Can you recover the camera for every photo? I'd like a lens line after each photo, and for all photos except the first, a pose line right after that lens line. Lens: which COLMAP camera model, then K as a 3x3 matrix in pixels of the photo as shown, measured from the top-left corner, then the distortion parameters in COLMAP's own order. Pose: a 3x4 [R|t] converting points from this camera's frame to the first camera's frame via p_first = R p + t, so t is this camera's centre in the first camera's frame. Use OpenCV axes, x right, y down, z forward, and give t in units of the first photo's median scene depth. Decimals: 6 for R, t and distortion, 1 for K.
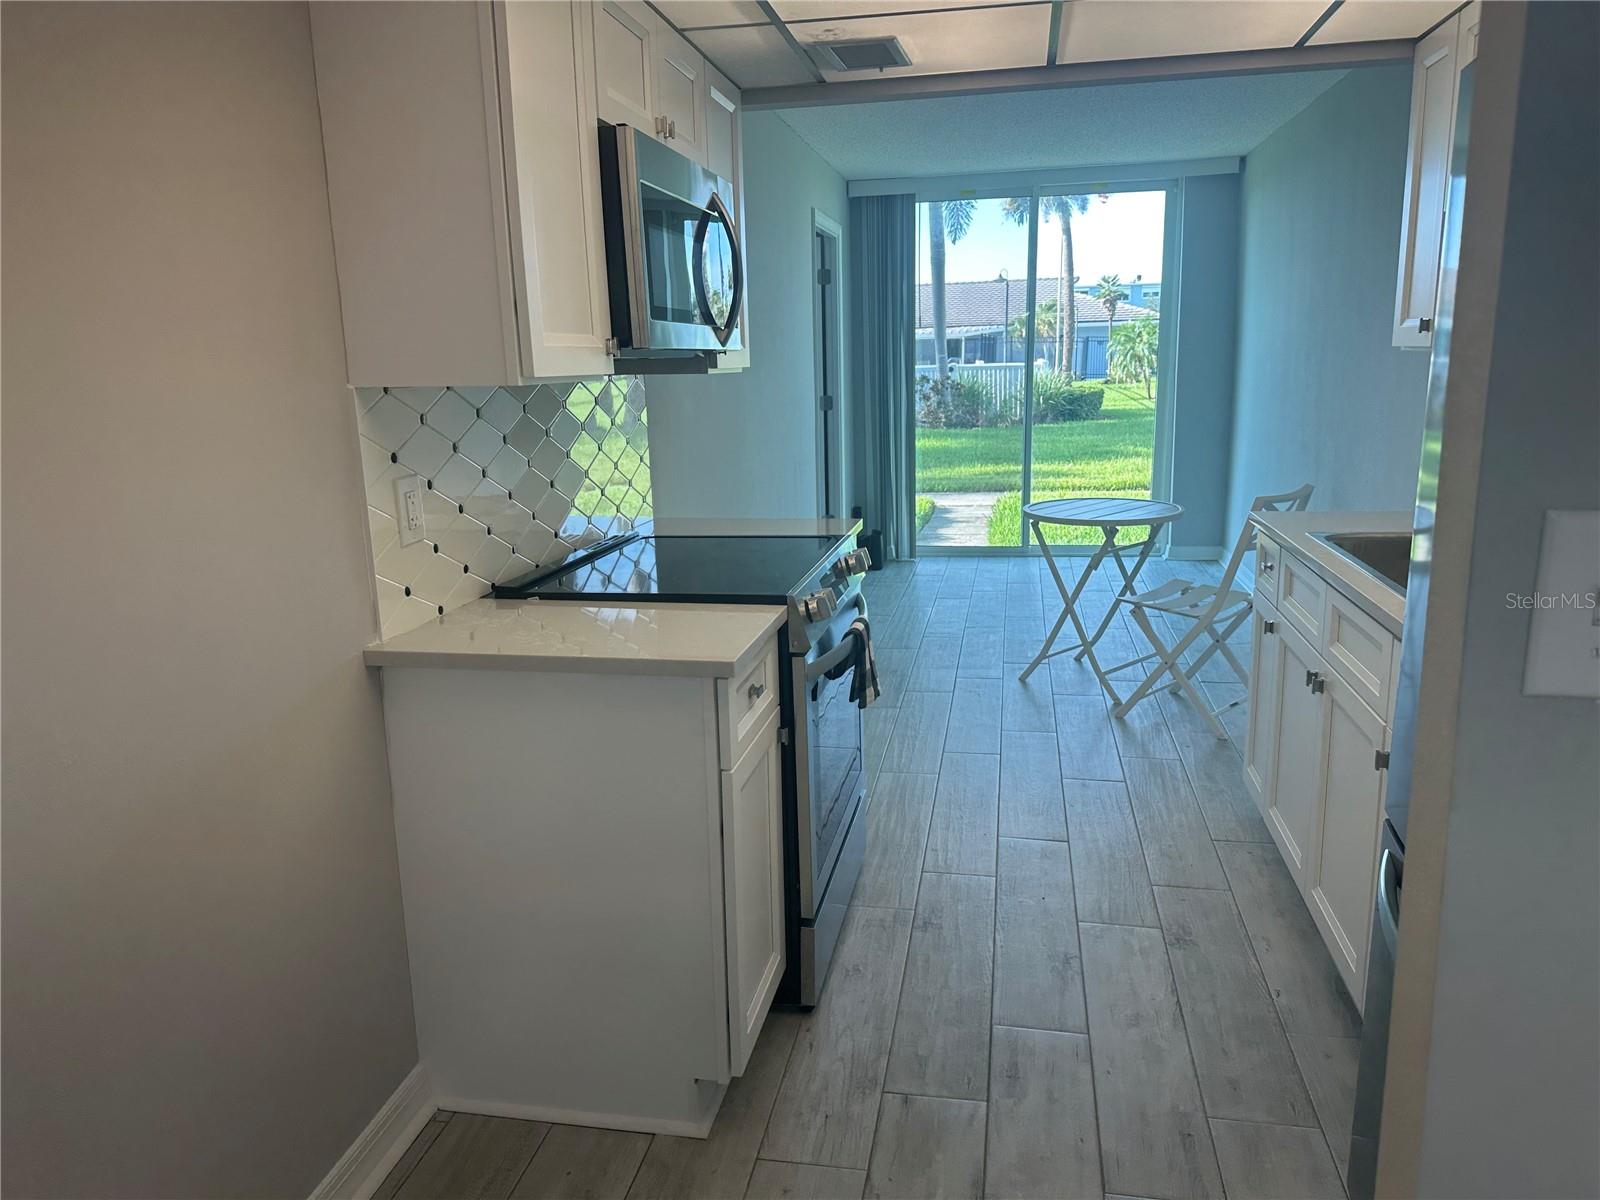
lens RADIAL K [[1146.2, 0, 765.5], [0, 1146.2, 591.3], [0, 0, 1]] dist [0.053593, -0.021513]
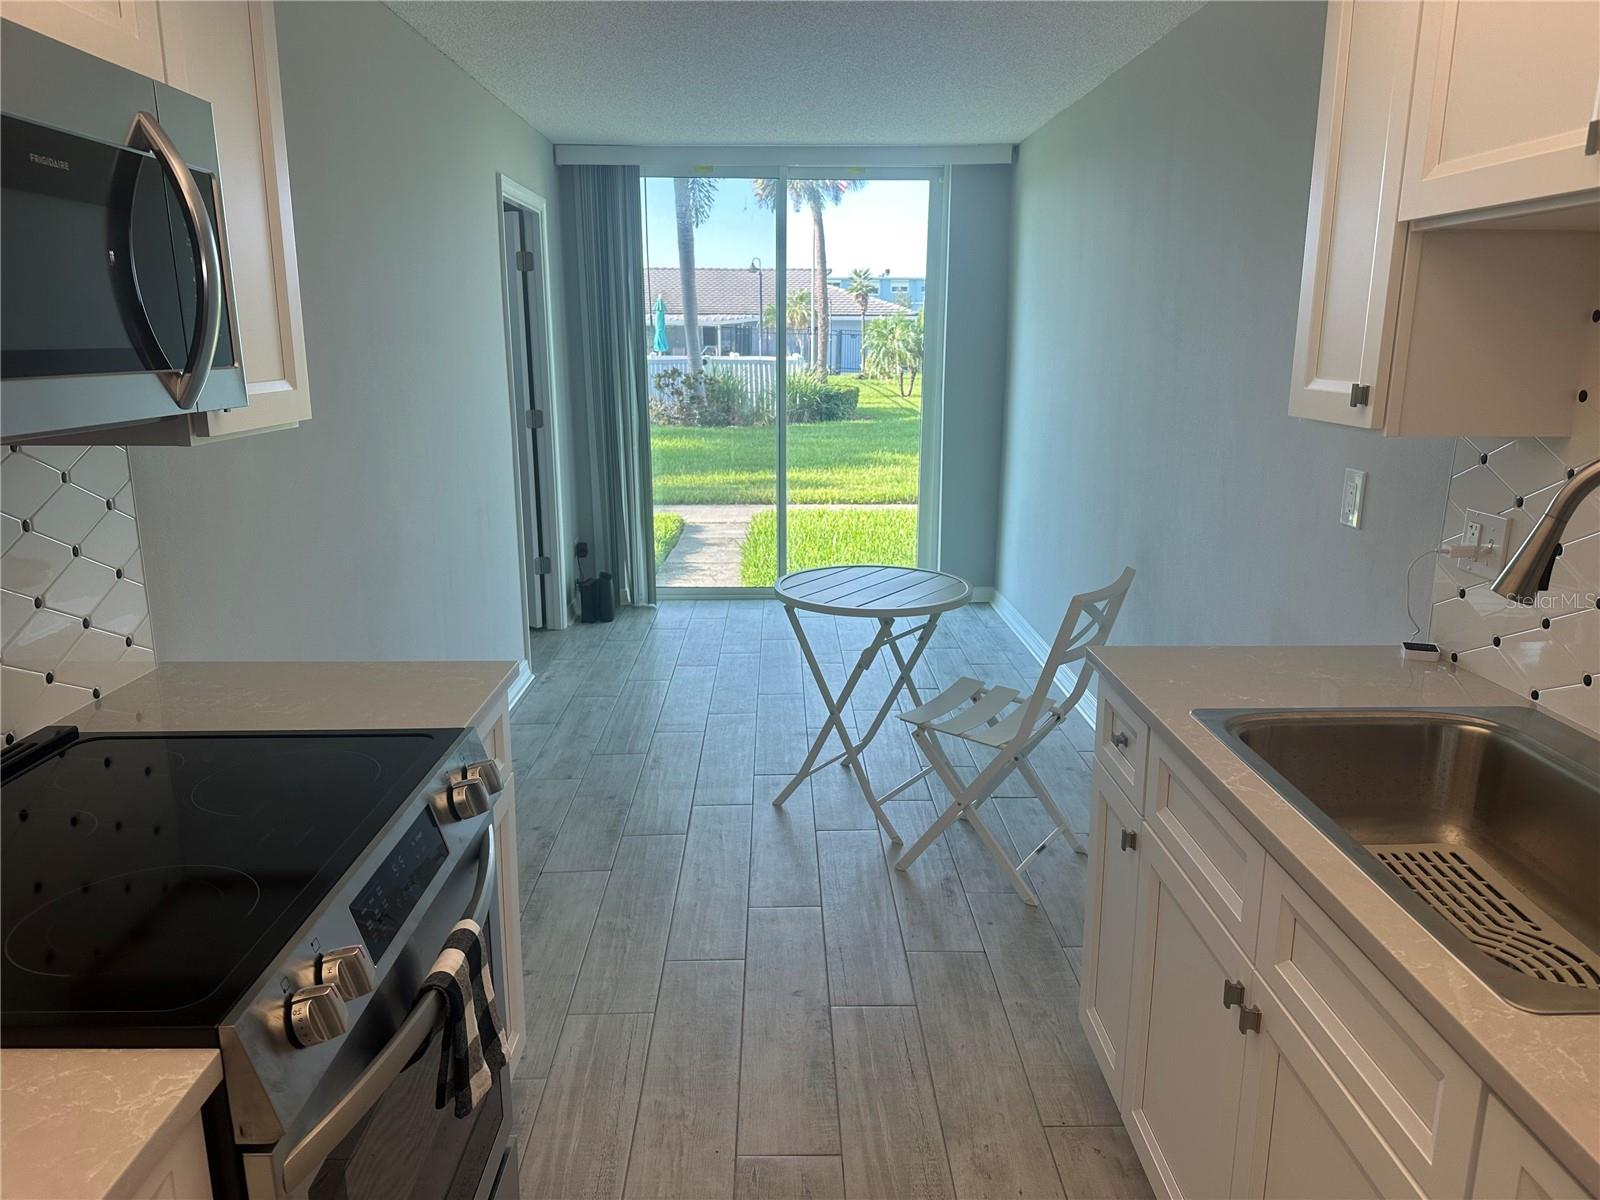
lens RADIAL K [[1137.1, 0, 800.0], [0, 1137.1, 600.0], [0, 0, 1]] dist [0.047366, -0.030060]
pose [[0.972766, -0.026551, 0.230265, 0.026080], [0.021077, 0.999435, 0.026199, -0.031537], [-0.230831, -0.020632, 0.972775, 0.101421]]
